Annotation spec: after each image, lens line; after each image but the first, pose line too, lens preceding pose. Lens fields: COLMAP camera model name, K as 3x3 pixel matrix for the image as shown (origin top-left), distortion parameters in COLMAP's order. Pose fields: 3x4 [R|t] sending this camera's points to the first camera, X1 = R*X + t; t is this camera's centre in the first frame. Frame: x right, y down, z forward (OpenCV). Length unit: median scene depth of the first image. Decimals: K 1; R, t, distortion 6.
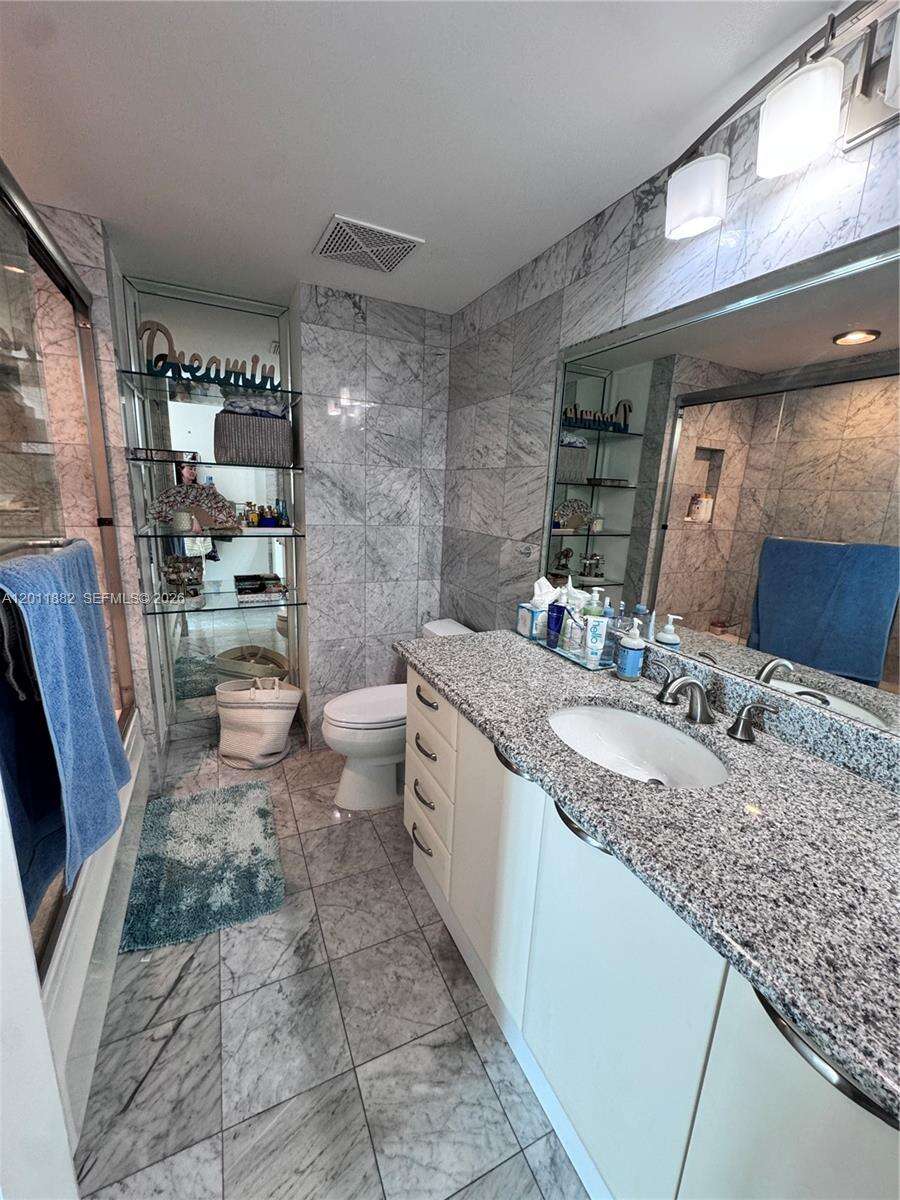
lens RADIAL K [[478.0, 0, 448.1], [0, 478.0, 600.3], [0, 0, 1]] dist [-0.004885, 0.000368]
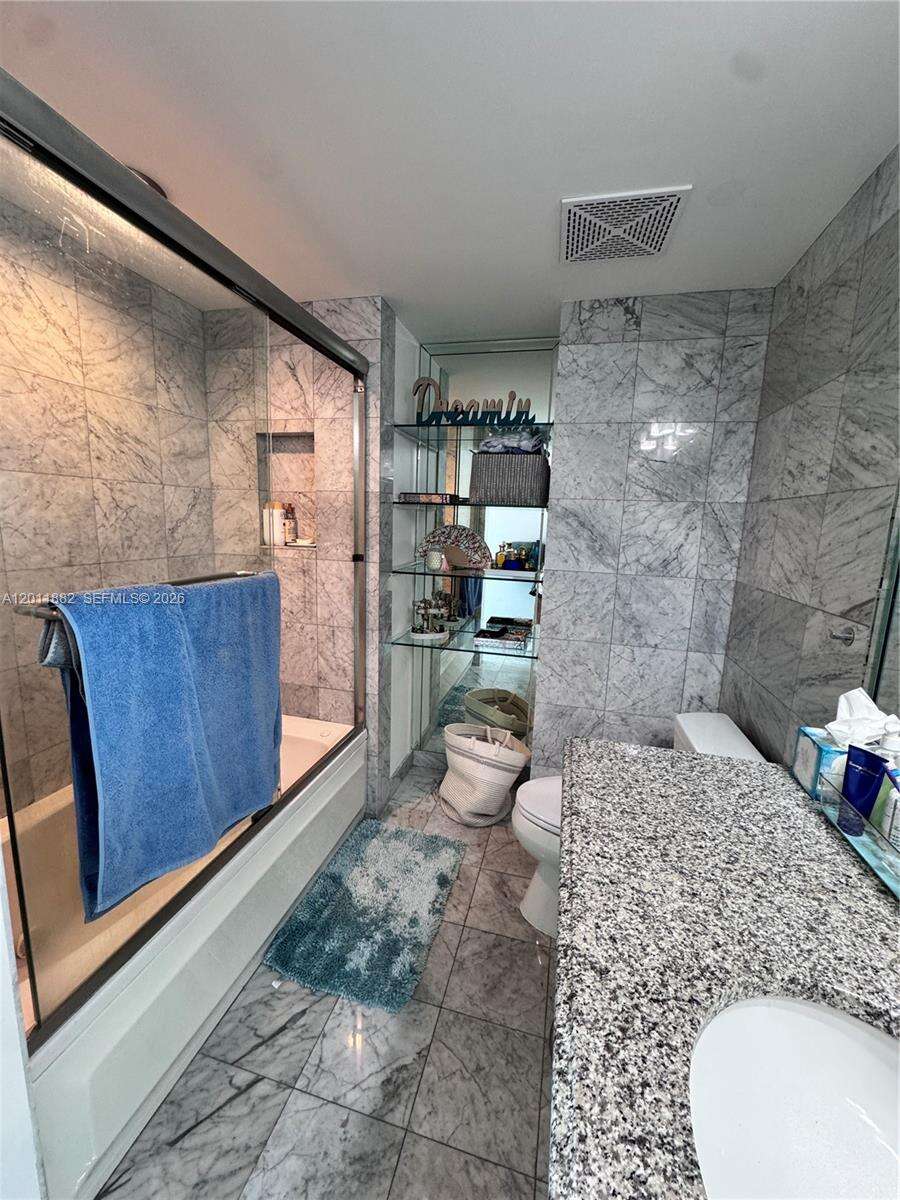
lens RADIAL K [[478.0, 0, 448.8], [0, 478.0, 600.0], [0, 0, 1]] dist [-0.004885, 0.000368]
pose [[0.764452, 0.091117, -0.638210, 0.146716], [-0.147479, 0.988427, -0.035534, -0.048907], [0.627586, 0.121286, 0.769042, 0.237609]]
